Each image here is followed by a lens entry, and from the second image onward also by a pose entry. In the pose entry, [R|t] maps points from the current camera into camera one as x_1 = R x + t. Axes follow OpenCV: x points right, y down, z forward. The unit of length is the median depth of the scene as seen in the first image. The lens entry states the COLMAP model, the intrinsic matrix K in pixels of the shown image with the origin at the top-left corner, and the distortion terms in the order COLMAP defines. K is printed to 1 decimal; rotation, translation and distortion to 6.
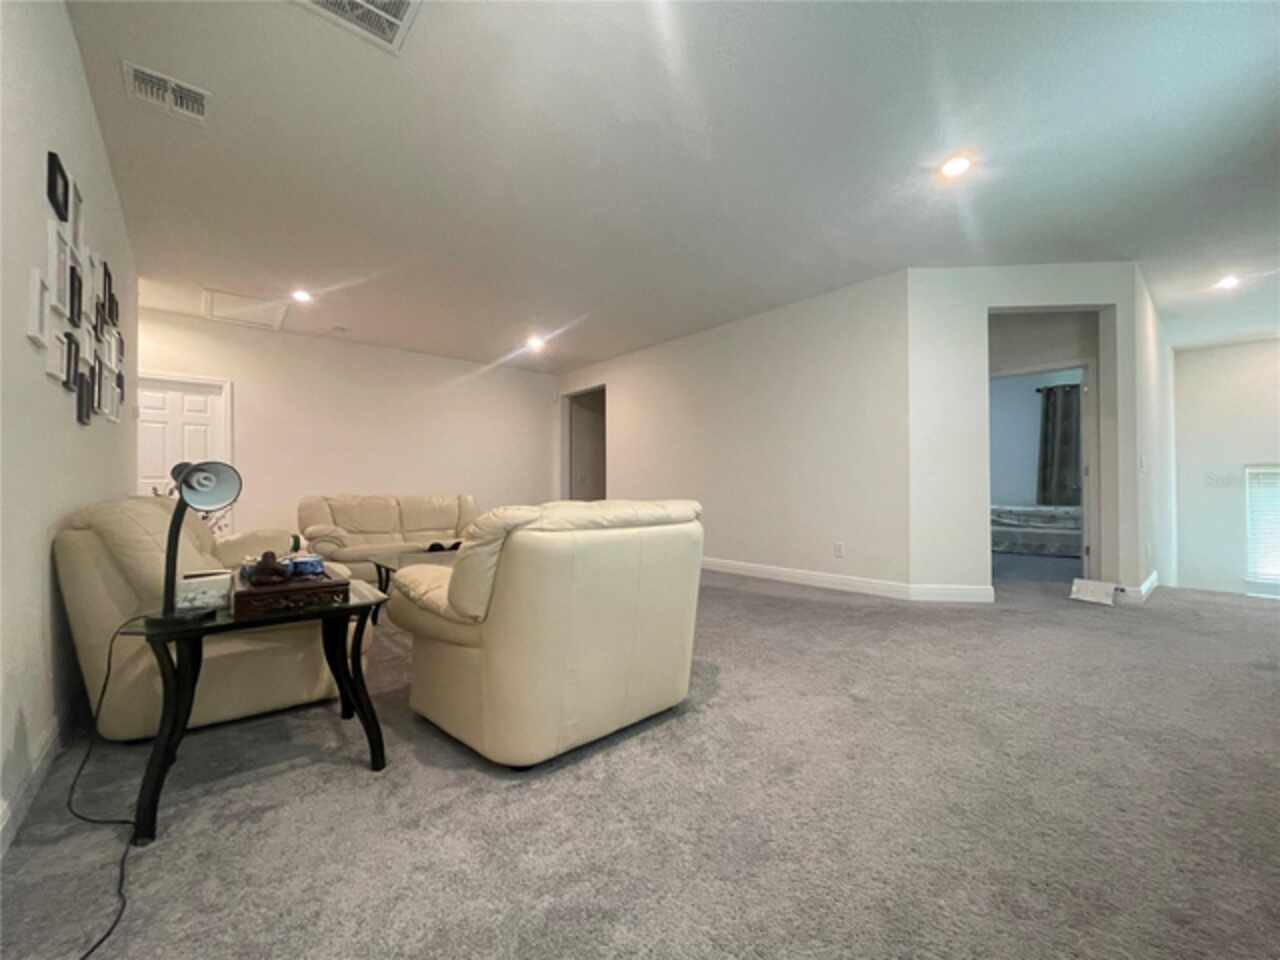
lens RADIAL K [[515.9, 0, 635.6], [0, 515.9, 483.0], [0, 0, 1]] dist [-0.014884, 0.000131]
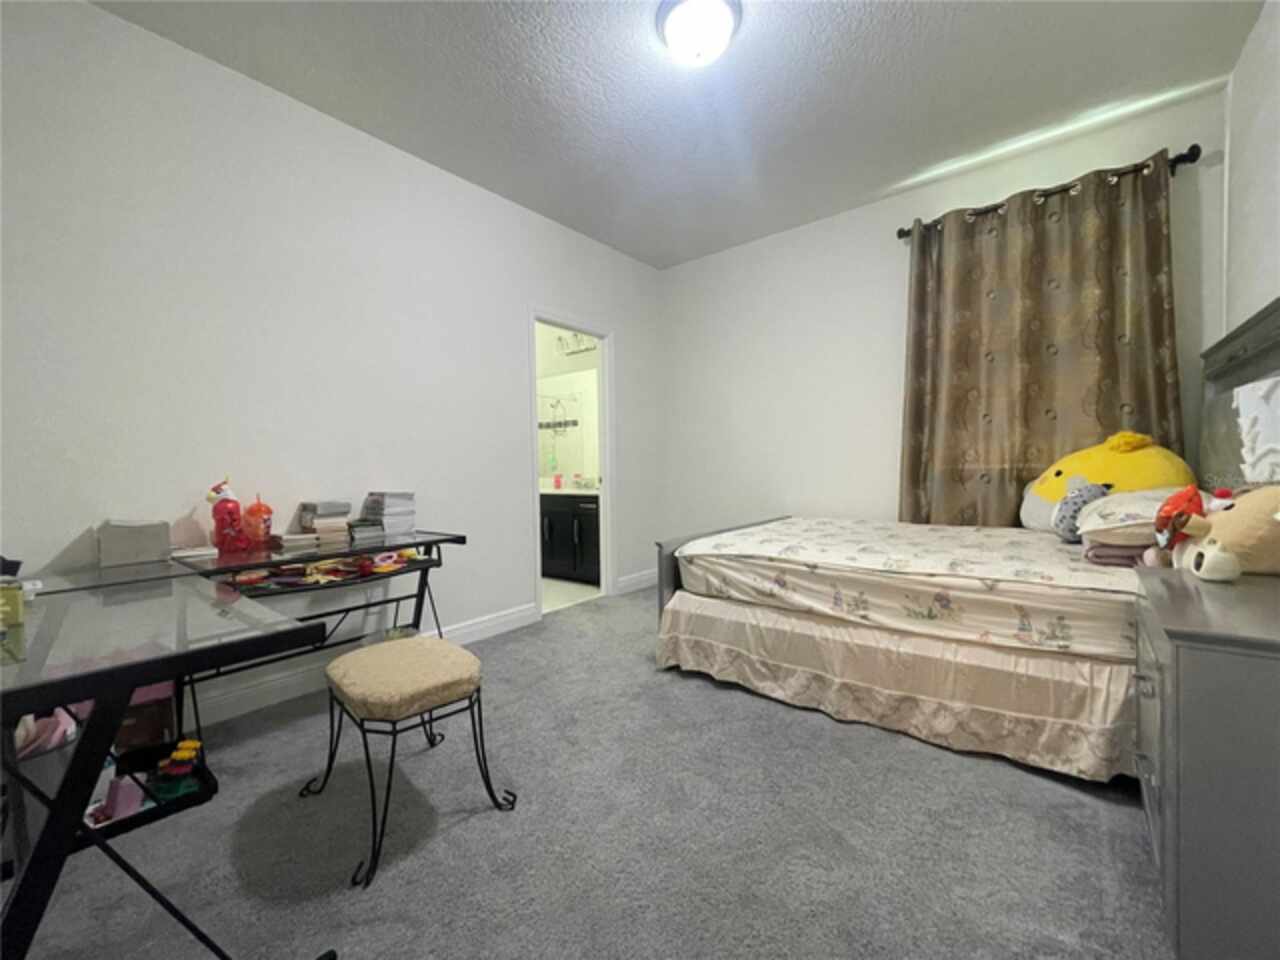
lens RADIAL K [[515.9, 0, 644.1], [0, 515.9, 474.6], [0, 0, 1]] dist [-0.014884, 0.000131]
pose [[0.982442, -0.011820, 0.186194, 0.587073], [0.008350, 0.999777, 0.019408, -0.004754], [-0.186382, -0.017513, 0.982321, 0.733519]]
